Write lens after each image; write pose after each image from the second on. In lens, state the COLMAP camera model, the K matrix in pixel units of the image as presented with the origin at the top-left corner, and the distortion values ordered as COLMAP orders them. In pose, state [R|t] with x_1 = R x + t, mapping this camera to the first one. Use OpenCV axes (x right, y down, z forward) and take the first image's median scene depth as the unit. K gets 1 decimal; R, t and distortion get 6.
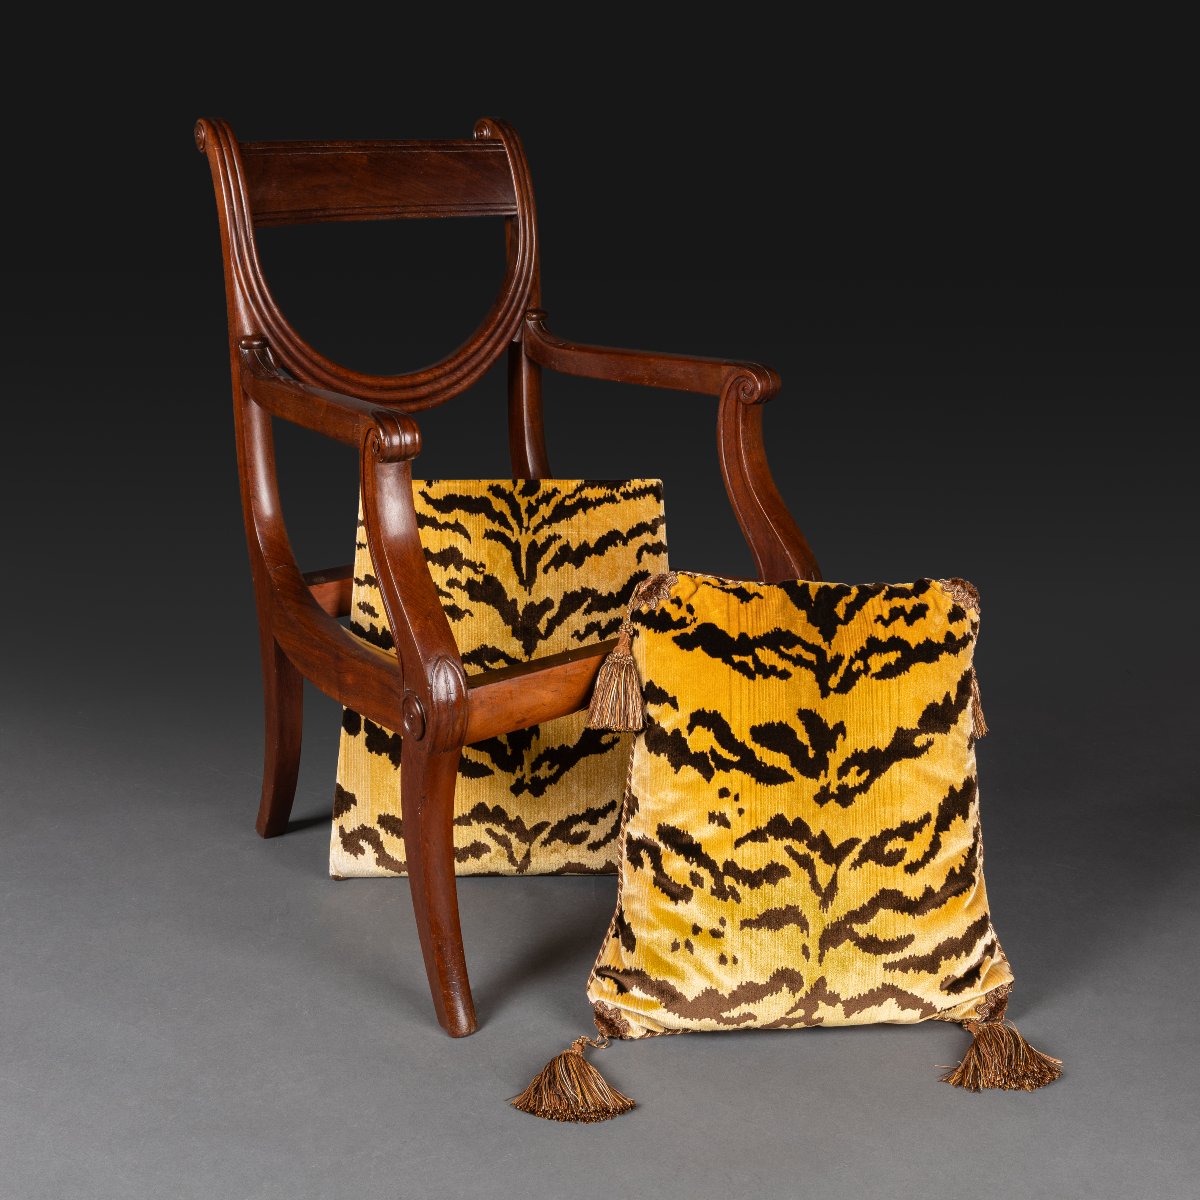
lens RADIAL K [[1499.4, 0, 600.0], [0, 1499.4, 600.0], [0, 0, 1]] dist [-0.028264, -0.004433]
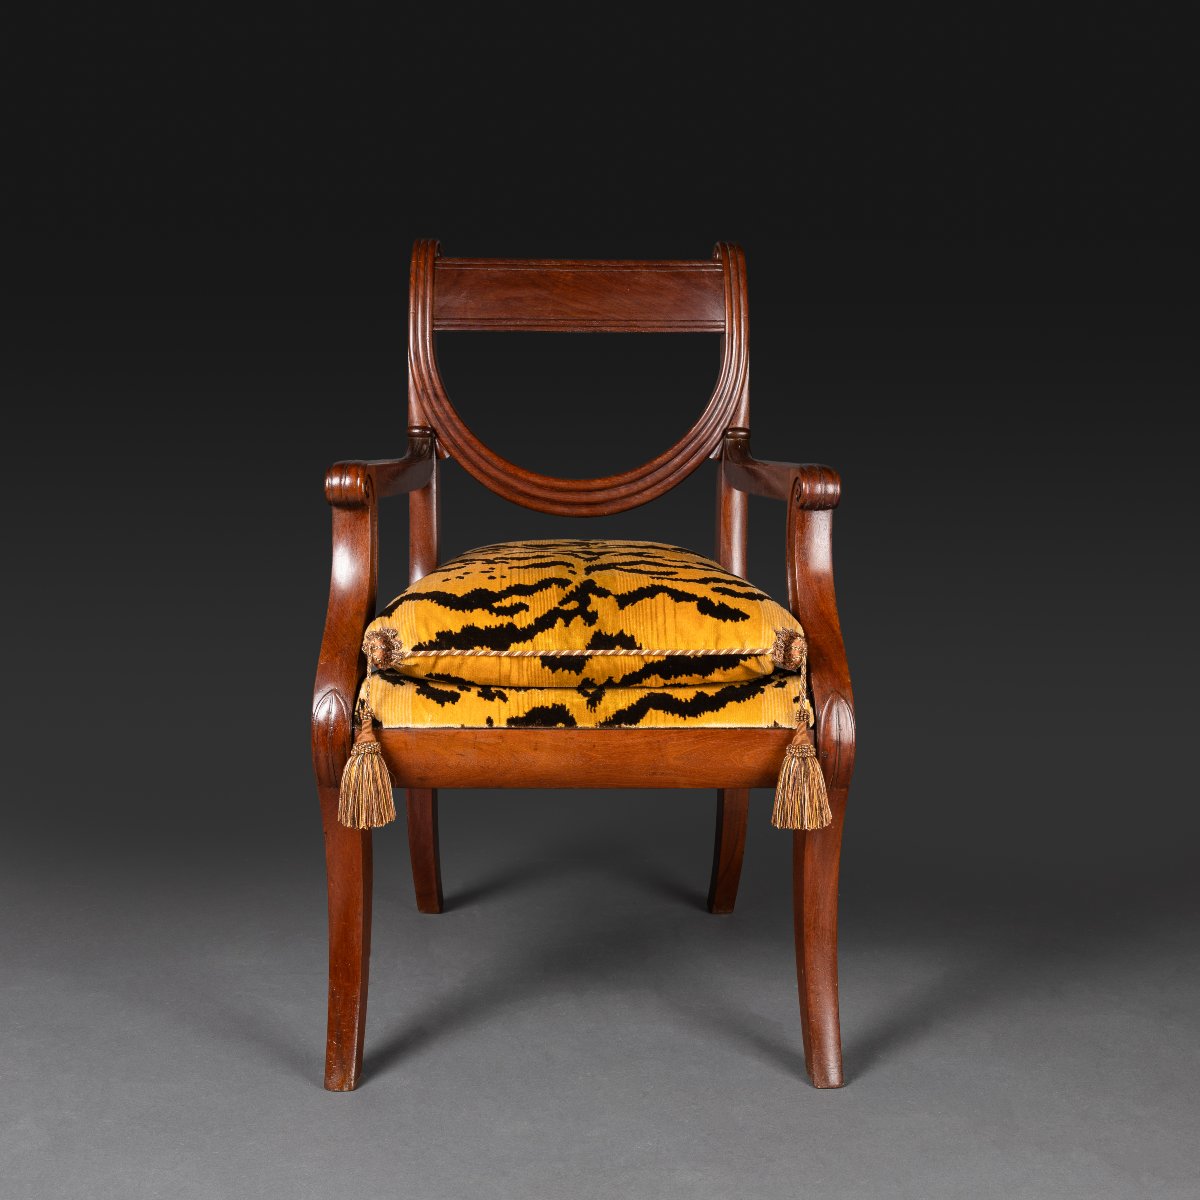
lens RADIAL K [[1499.4, 0, 600.0], [0, 1499.4, 600.0], [0, 0, 1]] dist [-0.028264, -0.004433]
pose [[0.783052, 0.080921, -0.616670, 0.548125], [-0.196578, 0.972874, -0.121954, 0.055563], [0.590073, 0.216720, 0.777718, 0.241785]]
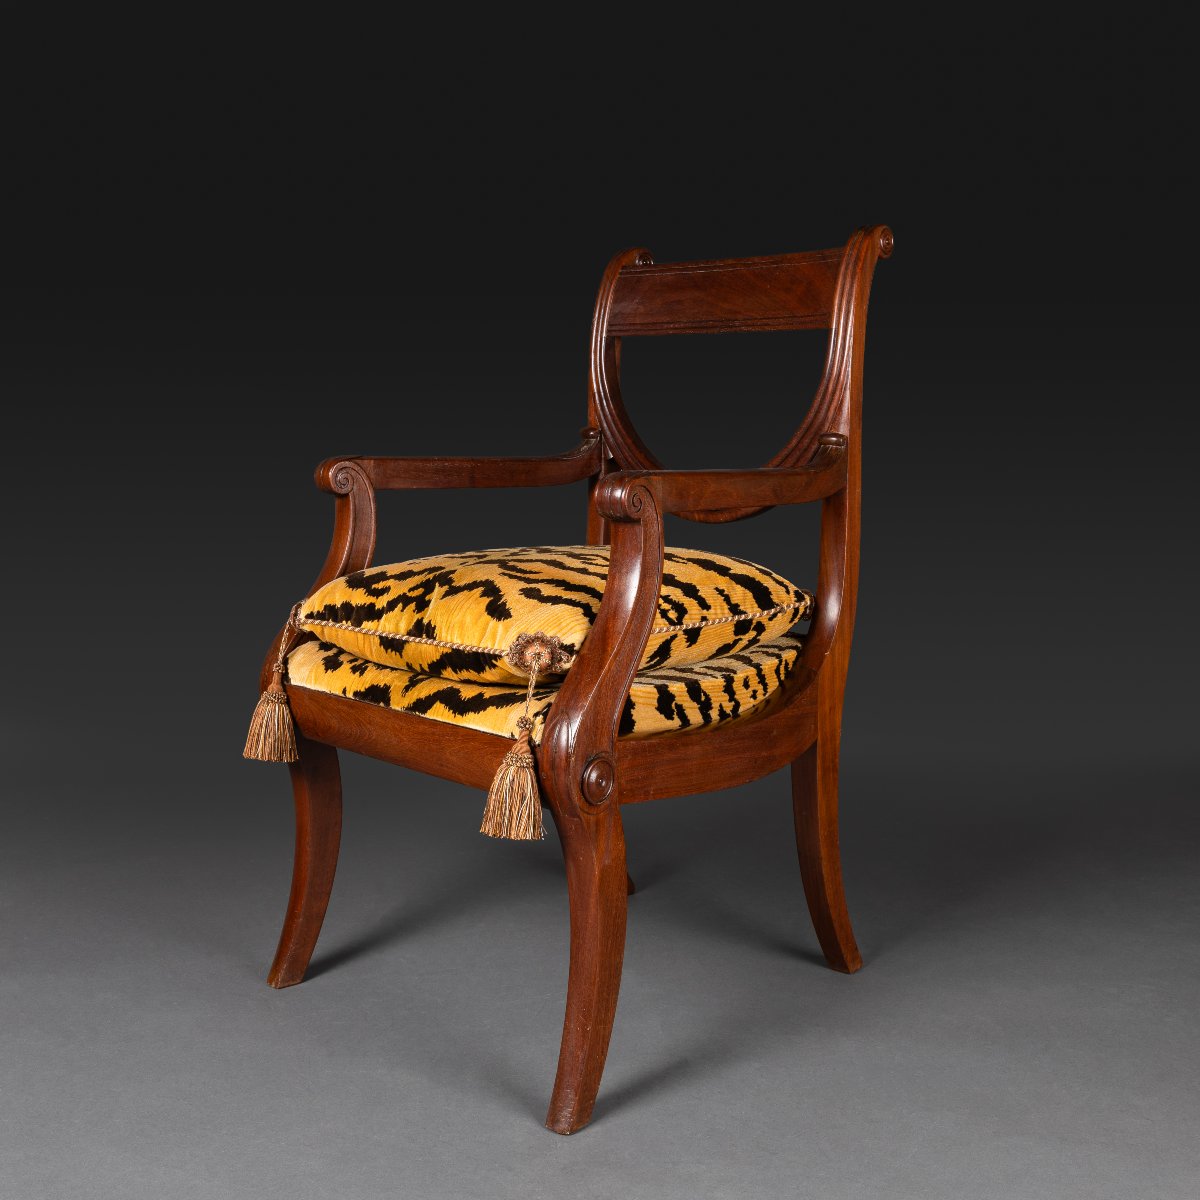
lens RADIAL K [[1499.4, 0, 600.0], [0, 1499.4, 600.0], [0, 0, 1]] dist [-0.028264, -0.004433]
pose [[0.086793, 0.109814, -0.990155, 0.889537], [-0.331270, 0.940529, 0.075272, -0.139491], [0.939535, 0.321476, 0.118009, 0.893593]]
